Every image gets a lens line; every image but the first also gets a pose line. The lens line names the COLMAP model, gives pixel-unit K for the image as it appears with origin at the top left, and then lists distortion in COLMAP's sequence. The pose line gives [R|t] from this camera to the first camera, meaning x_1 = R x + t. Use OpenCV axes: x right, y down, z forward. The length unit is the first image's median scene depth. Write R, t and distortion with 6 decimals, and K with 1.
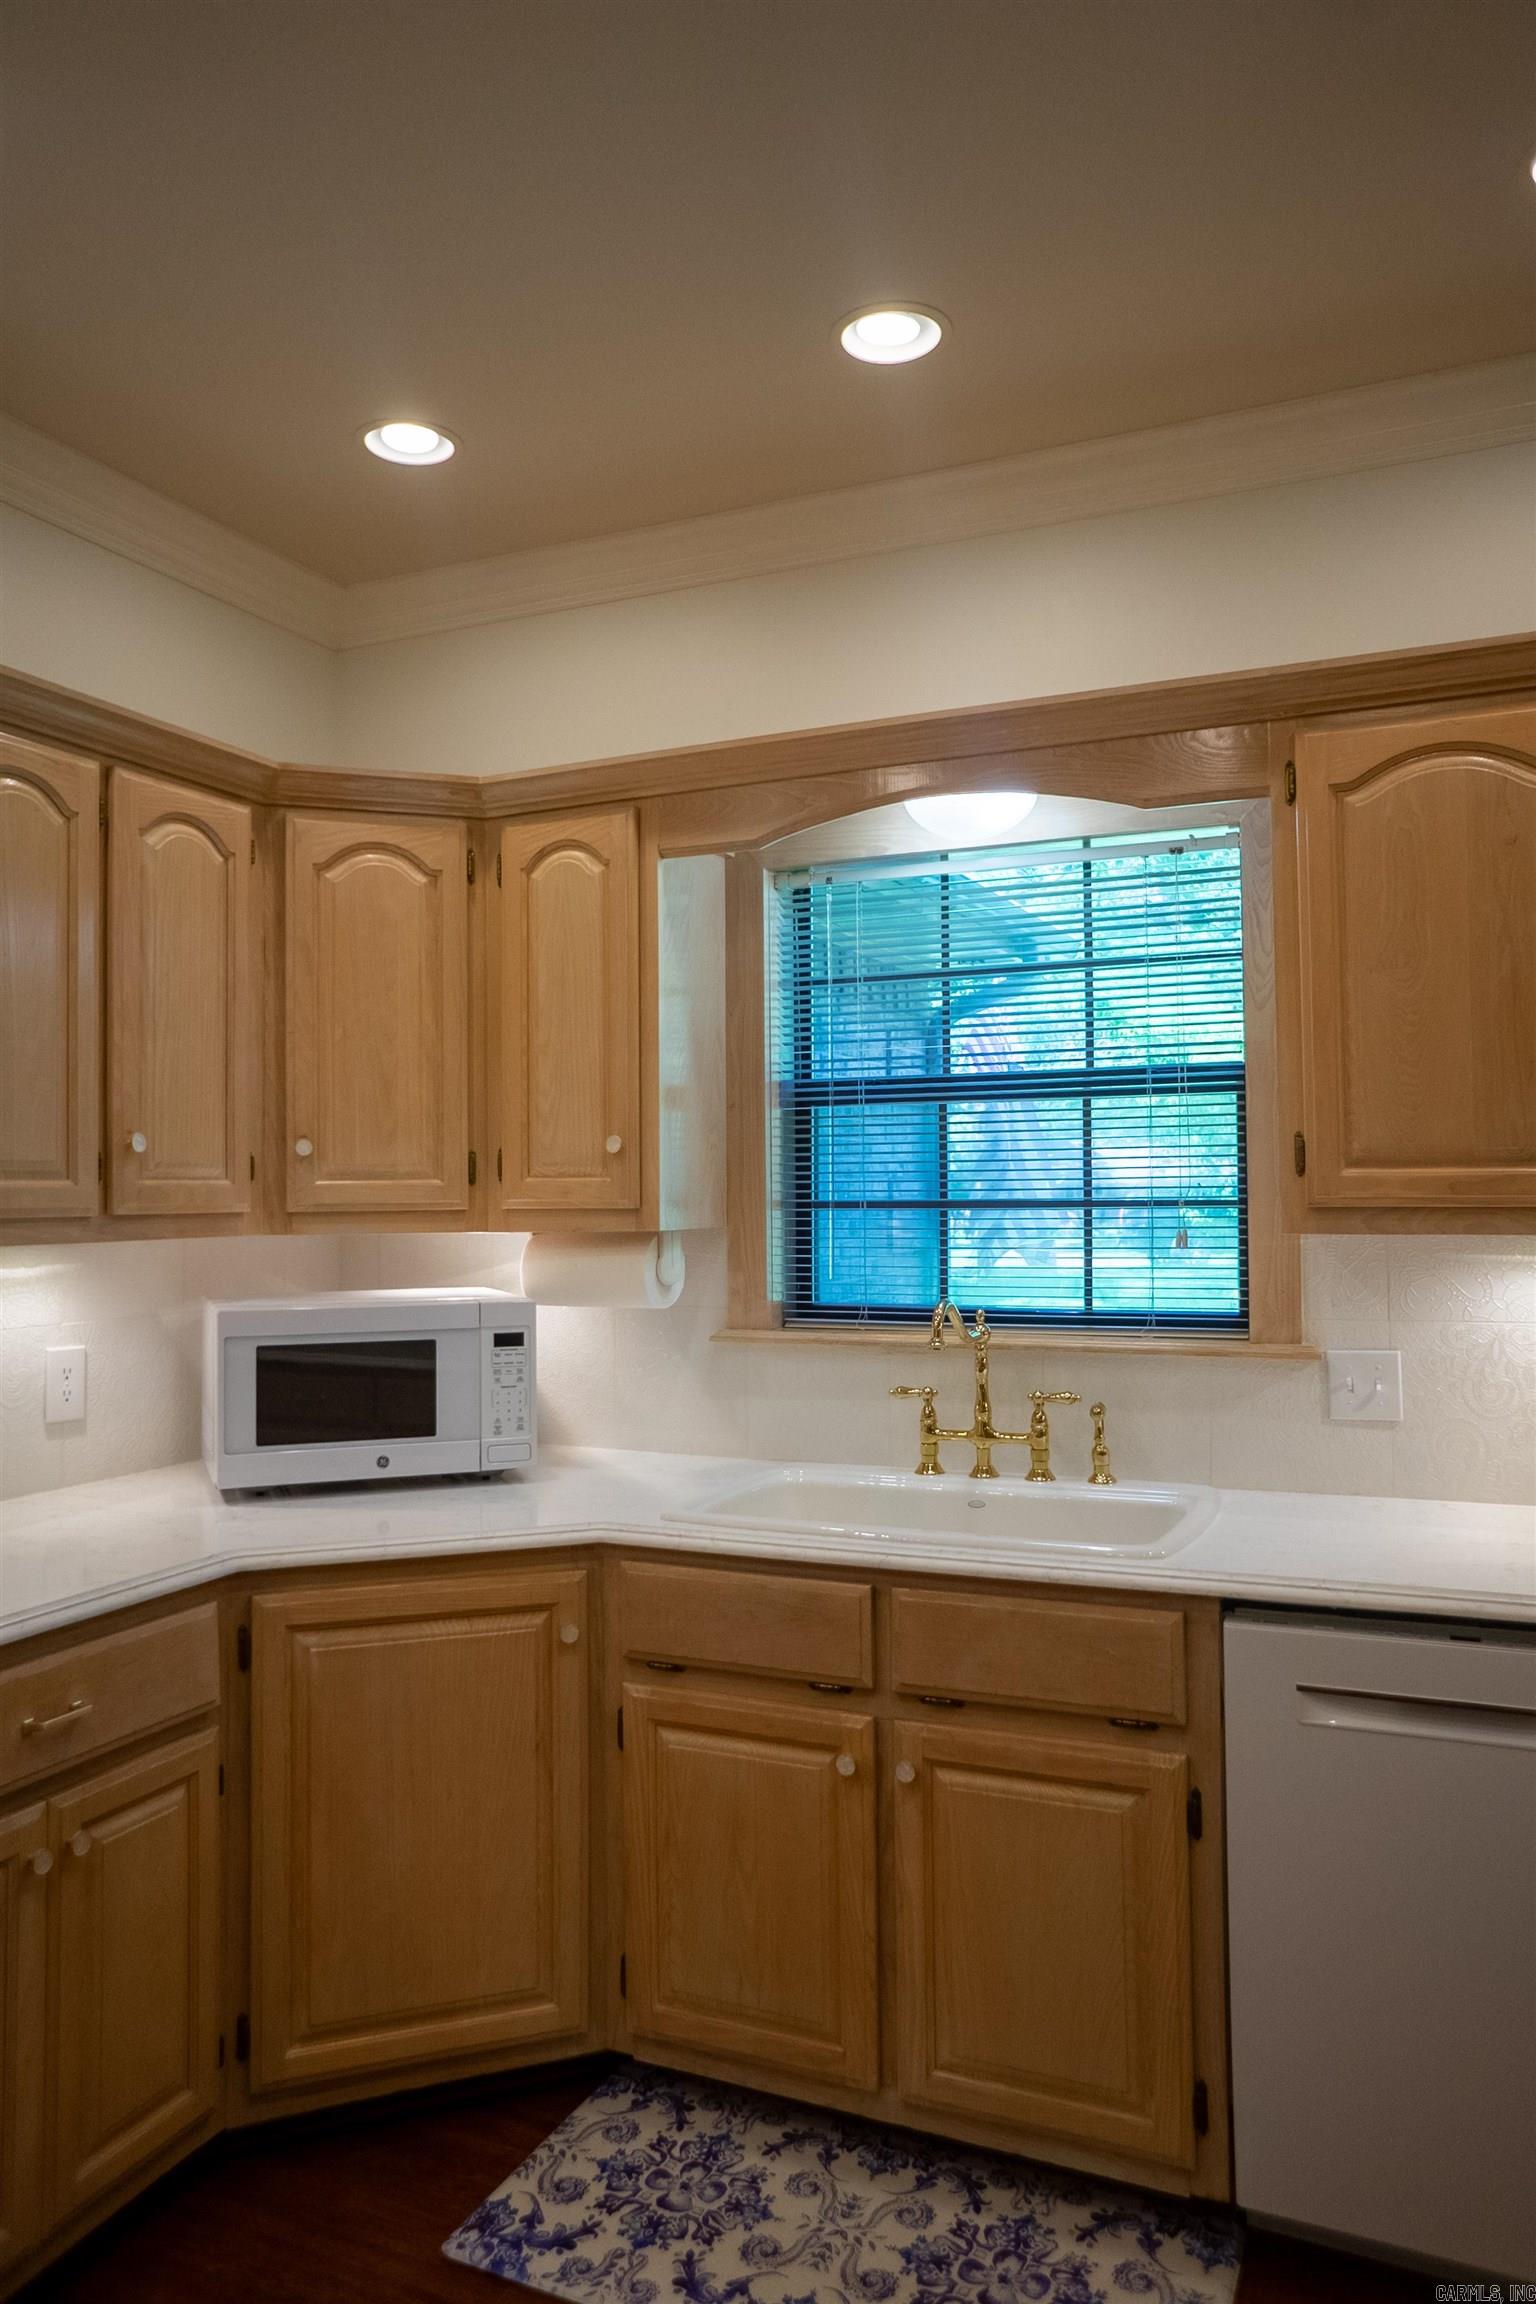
lens RADIAL K [[1631.8, 0, 759.2], [0, 1631.8, 1132.2], [0, 0, 1]] dist [-0.022738, 0.019642]
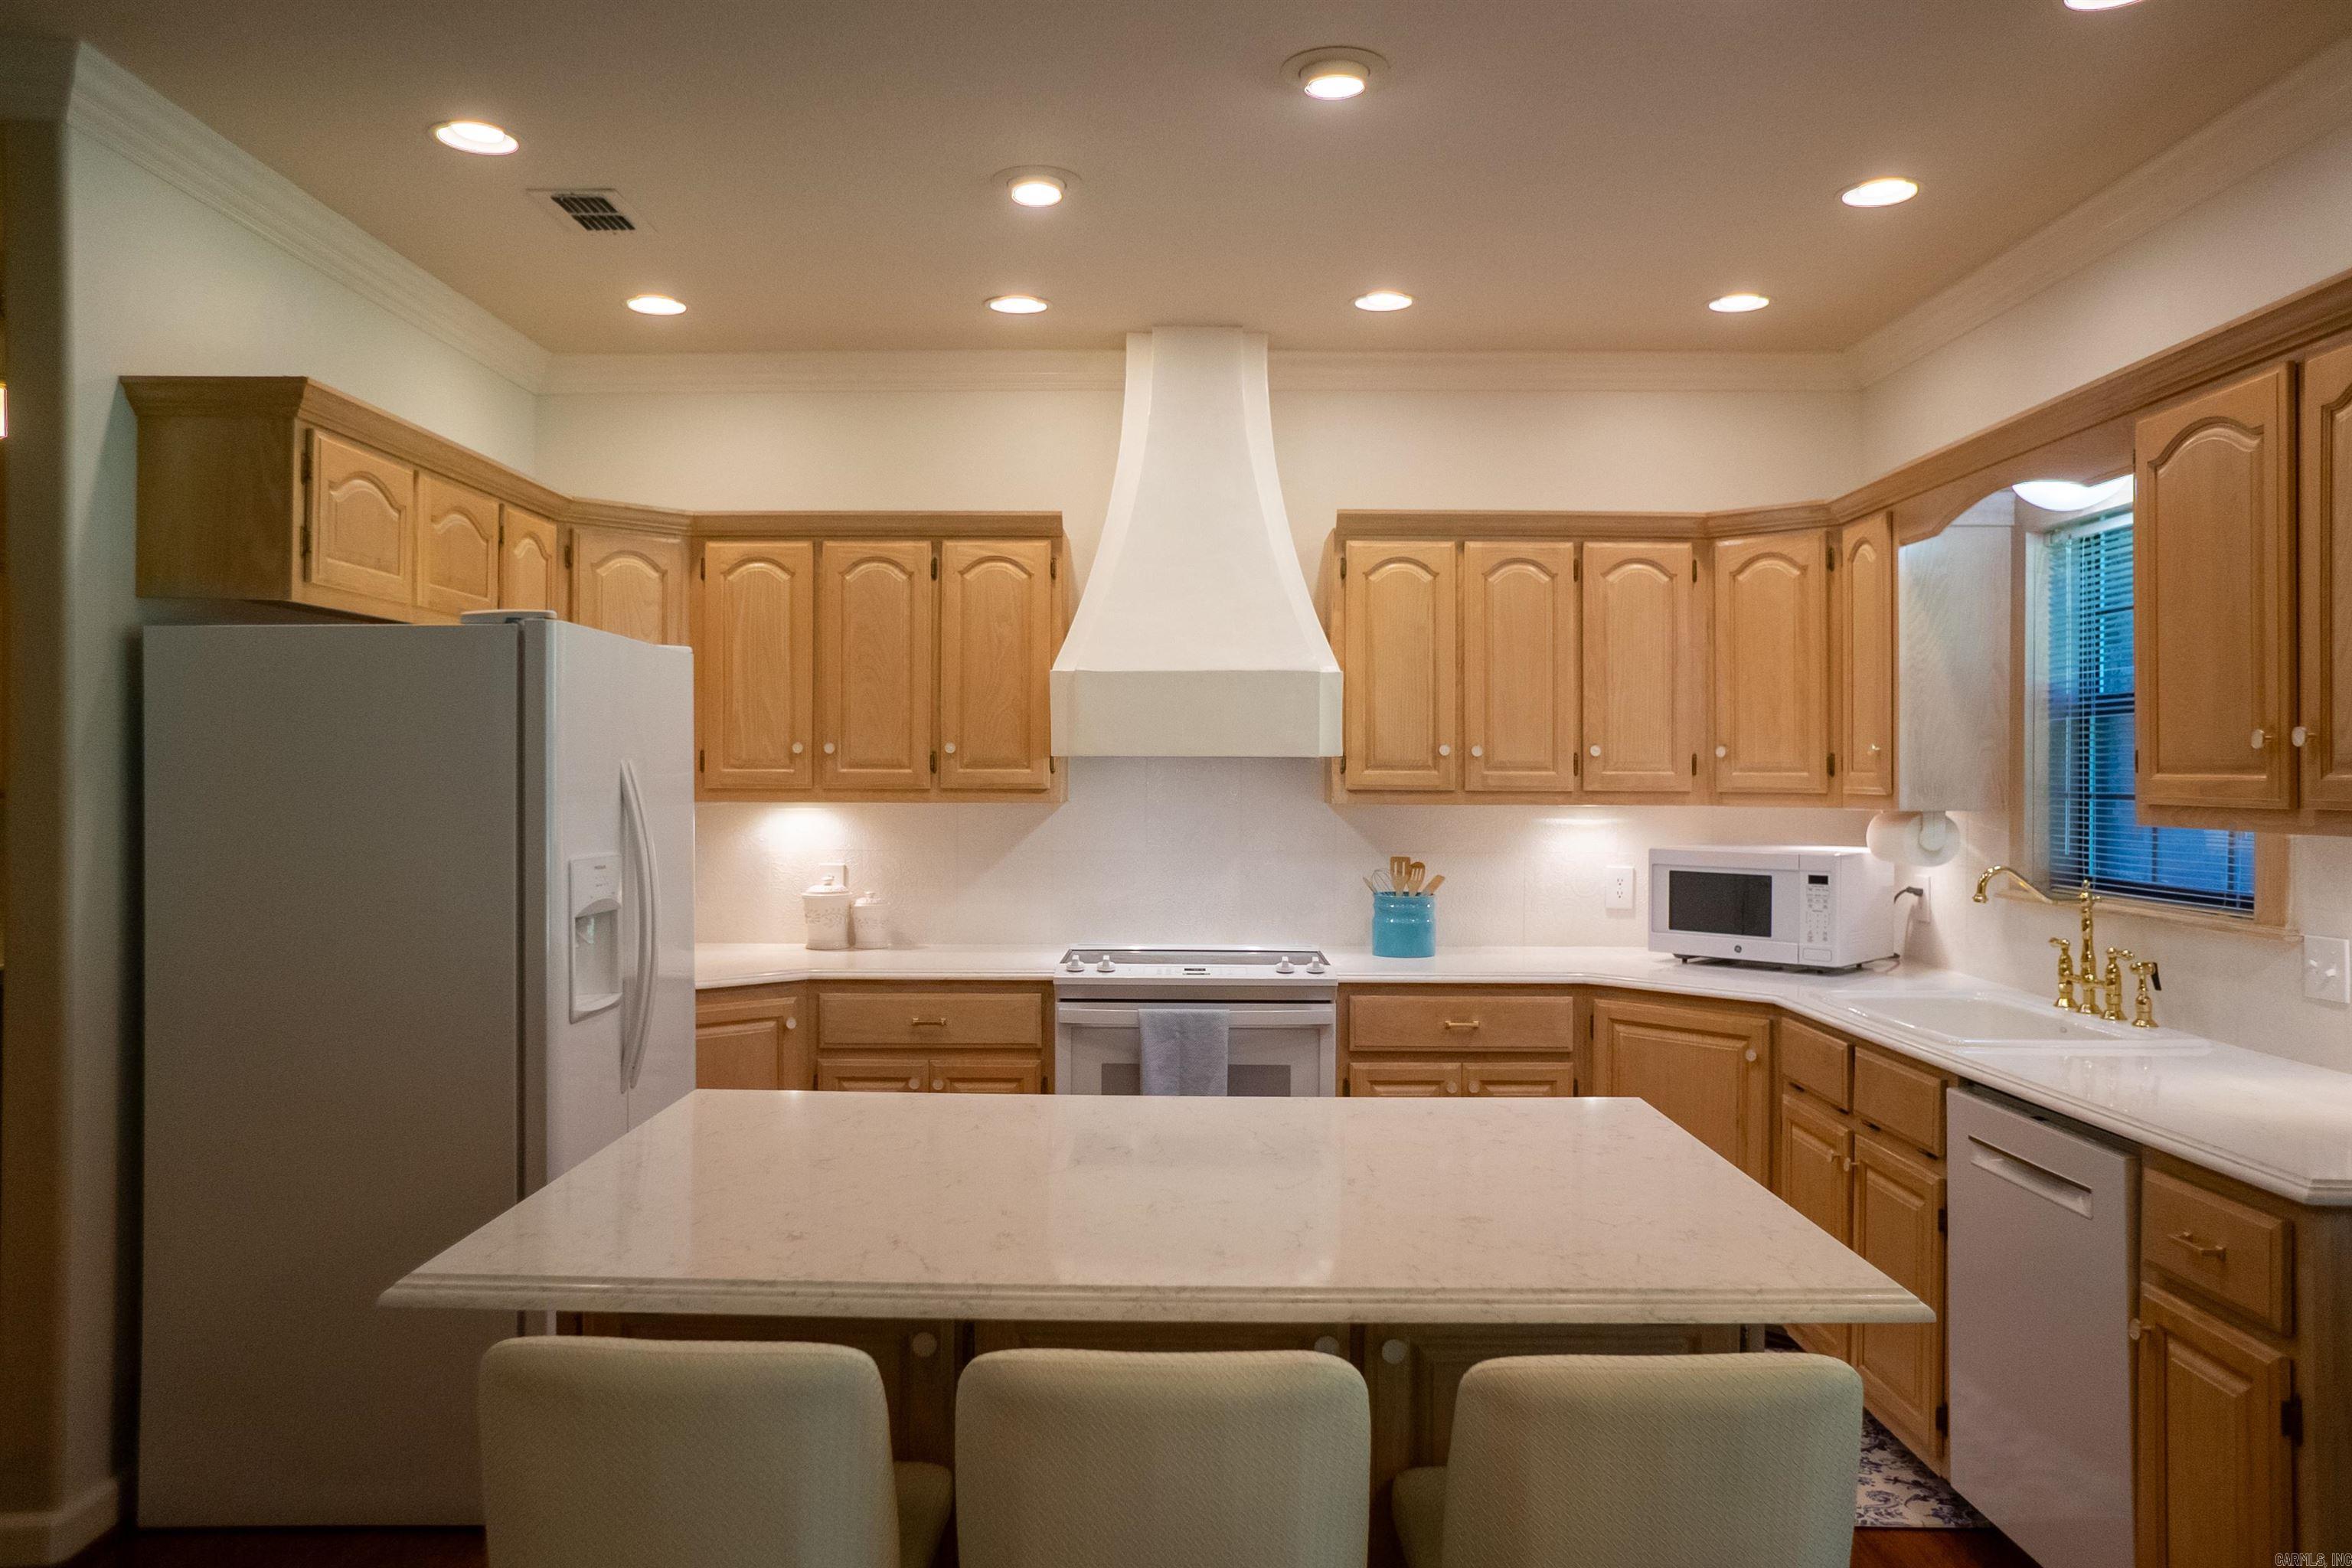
lens RADIAL K [[1665.8, 0, 1174.3], [0, 1665.8, 779.9], [0, 0, 1]] dist [-0.022738, 0.019642]
pose [[0.413902, 0.015590, -0.910188, 1.010850], [0.024138, 0.999314, 0.028094, -0.022336], [0.910001, -0.033598, 0.413242, -0.170566]]
